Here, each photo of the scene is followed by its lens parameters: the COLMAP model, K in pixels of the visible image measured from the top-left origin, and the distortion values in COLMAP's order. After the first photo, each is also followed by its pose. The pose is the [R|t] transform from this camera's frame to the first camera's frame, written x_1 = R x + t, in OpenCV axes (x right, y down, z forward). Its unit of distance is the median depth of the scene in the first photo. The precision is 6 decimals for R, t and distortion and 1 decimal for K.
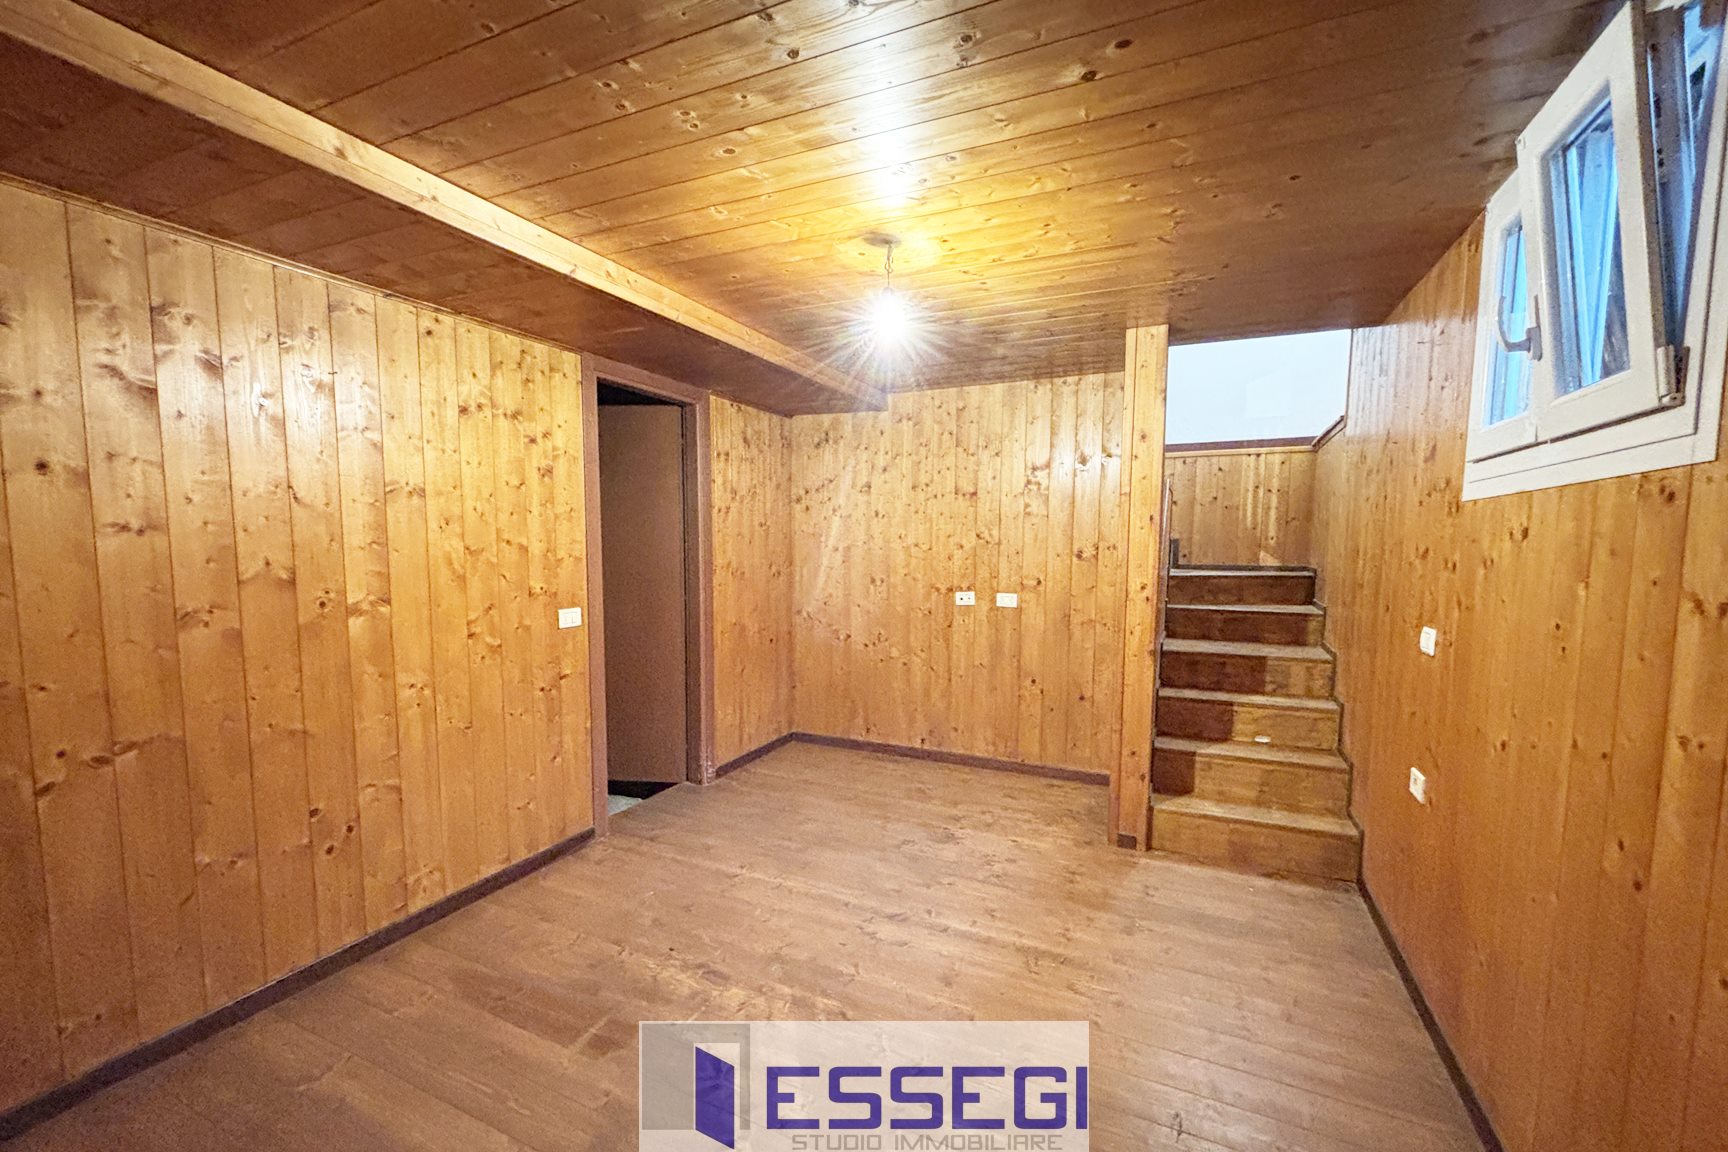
lens RADIAL K [[709.4, 0, 871.9], [0, 709.4, 590.9], [0, 0, 1]] dist [0.000647, 0.001128]
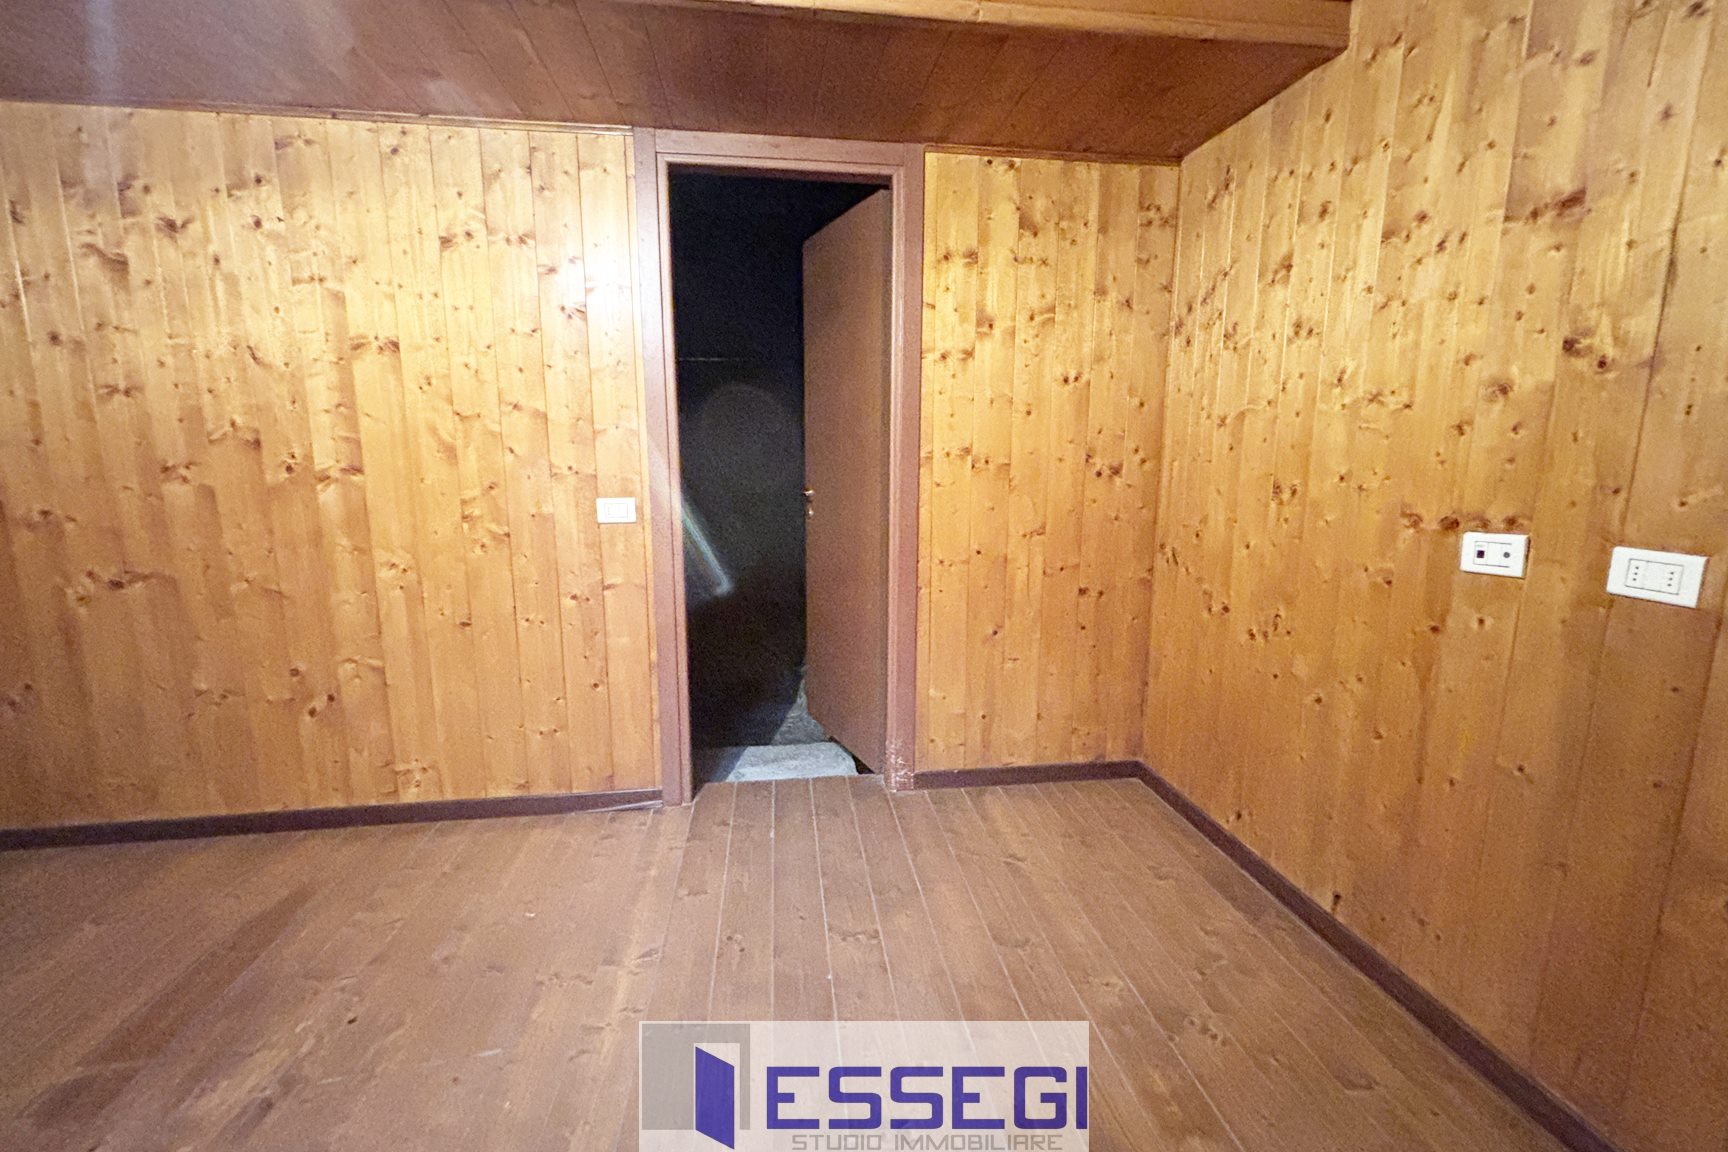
lens RADIAL K [[709.4, 0, 862.9], [0, 709.4, 563.6], [0, 0, 1]] dist [0.000647, 0.001128]
pose [[0.527253, 0.125986, -0.840316, 0.395861], [-0.059770, 0.991996, 0.111225, -0.005656], [0.847603, -0.008418, 0.530563, 0.929743]]
